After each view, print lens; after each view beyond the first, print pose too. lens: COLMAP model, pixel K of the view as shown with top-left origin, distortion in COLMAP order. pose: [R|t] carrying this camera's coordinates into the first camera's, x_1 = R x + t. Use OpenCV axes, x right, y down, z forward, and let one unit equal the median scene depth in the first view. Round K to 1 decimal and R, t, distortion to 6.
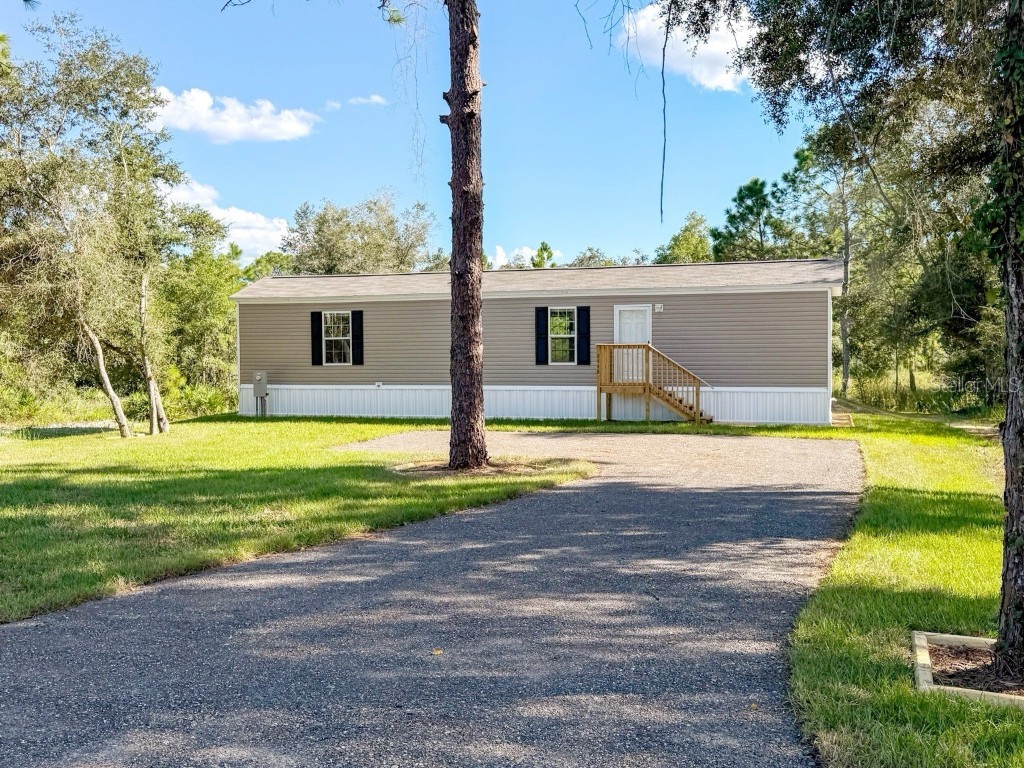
lens RADIAL K [[968.3, 0, 515.9], [0, 968.3, 385.9], [0, 0, 1]] dist [0.014751, 0.007674]
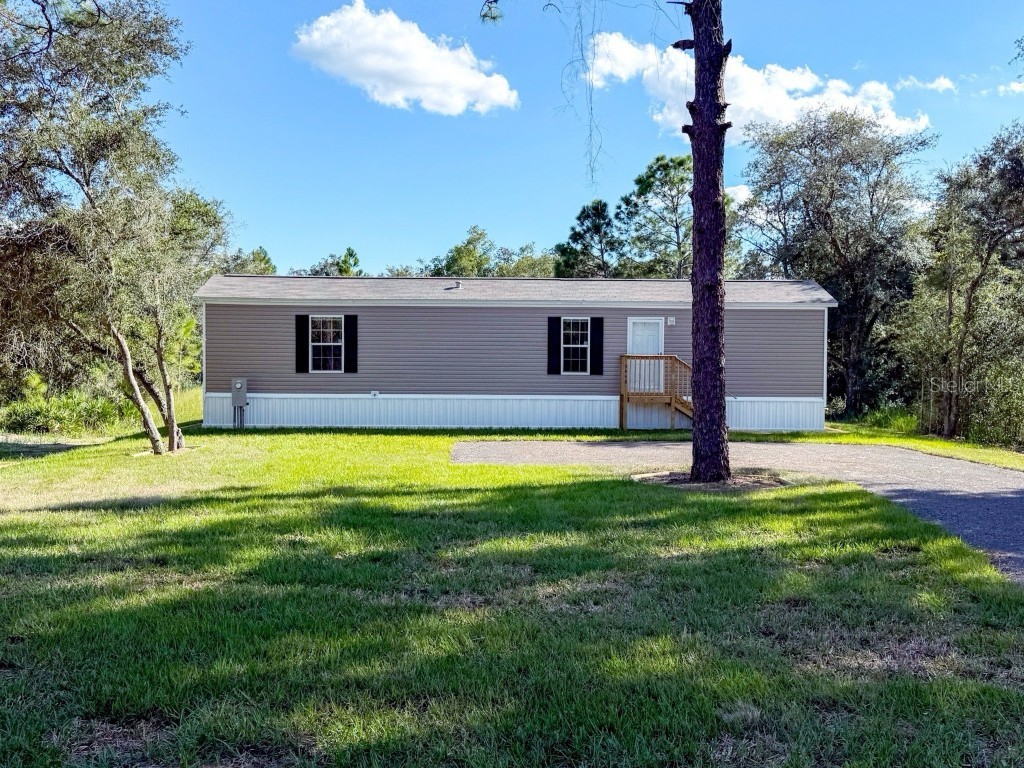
lens RADIAL K [[947.4, 0, 512.0], [0, 947.4, 384.0], [0, 0, 1]] dist [0.005778, 0.001849]
pose [[0.948097, 0.005002, 0.317943, -0.308186], [-0.002203, 0.999956, -0.009162, -0.002433], [-0.317974, 0.007986, 0.948066, 0.077545]]
